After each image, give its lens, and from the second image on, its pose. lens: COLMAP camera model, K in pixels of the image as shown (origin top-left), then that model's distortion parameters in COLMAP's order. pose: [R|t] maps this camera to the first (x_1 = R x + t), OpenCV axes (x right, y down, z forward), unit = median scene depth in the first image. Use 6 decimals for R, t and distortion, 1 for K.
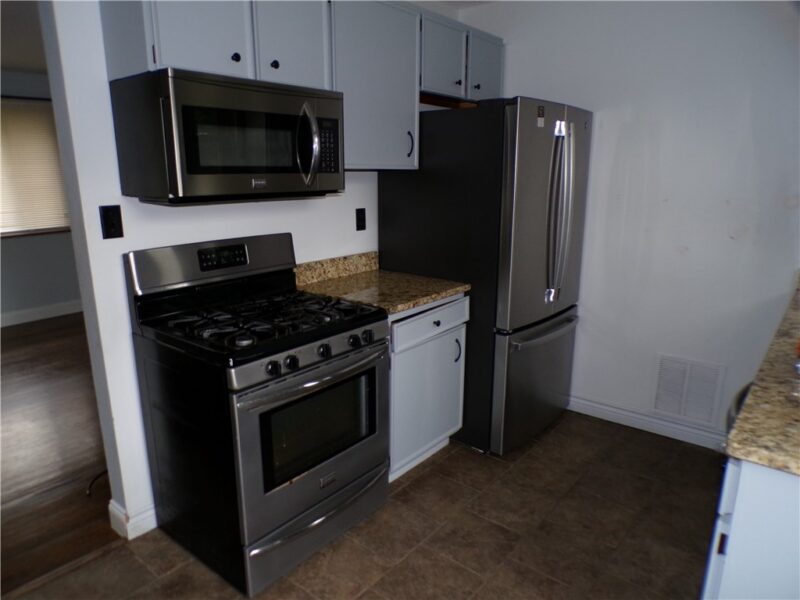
lens RADIAL K [[556.6, 0, 400.0], [0, 556.6, 300.0], [0, 0, 1]] dist [-0.034256, 0.001556]
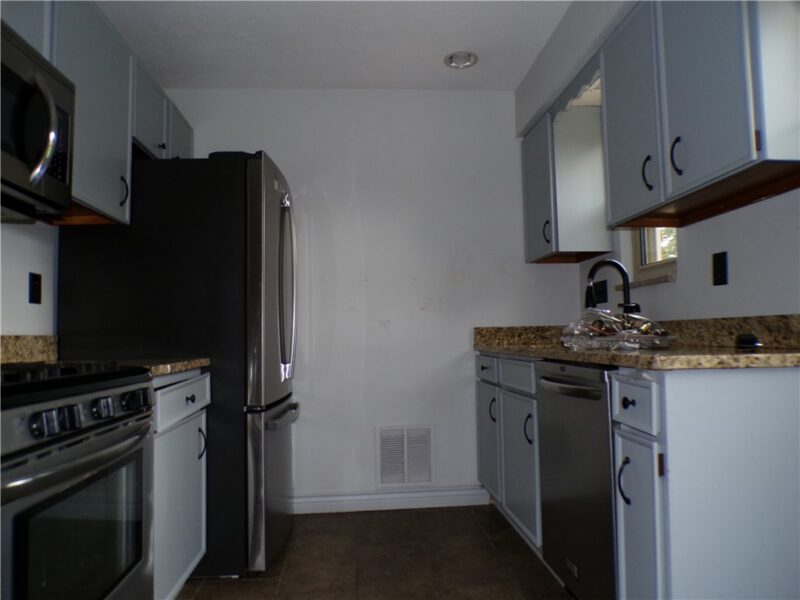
lens RADIAL K [[550.6, 0, 400.0], [0, 550.6, 300.0], [0, 0, 1]] dist [-0.032614, 0.003393]
pose [[0.721906, 0.028388, 0.691408, -0.231533], [0.182917, 0.955791, -0.230228, 0.126318], [-0.667378, 0.292674, 0.684799, 0.223162]]
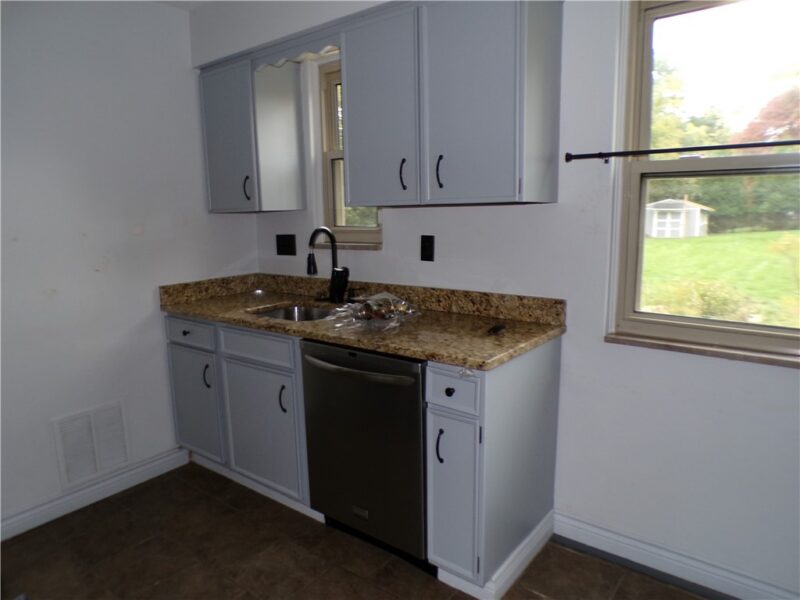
lens RADIAL K [[550.6, 0, 400.0], [0, 550.6, 300.0], [0, 0, 1]] dist [-0.032614, 0.003393]
pose [[-0.031770, -0.176484, 0.983791, -0.350949], [0.255315, 0.950200, 0.178703, -0.096509], [-0.966336, 0.256854, 0.014871, 0.475790]]
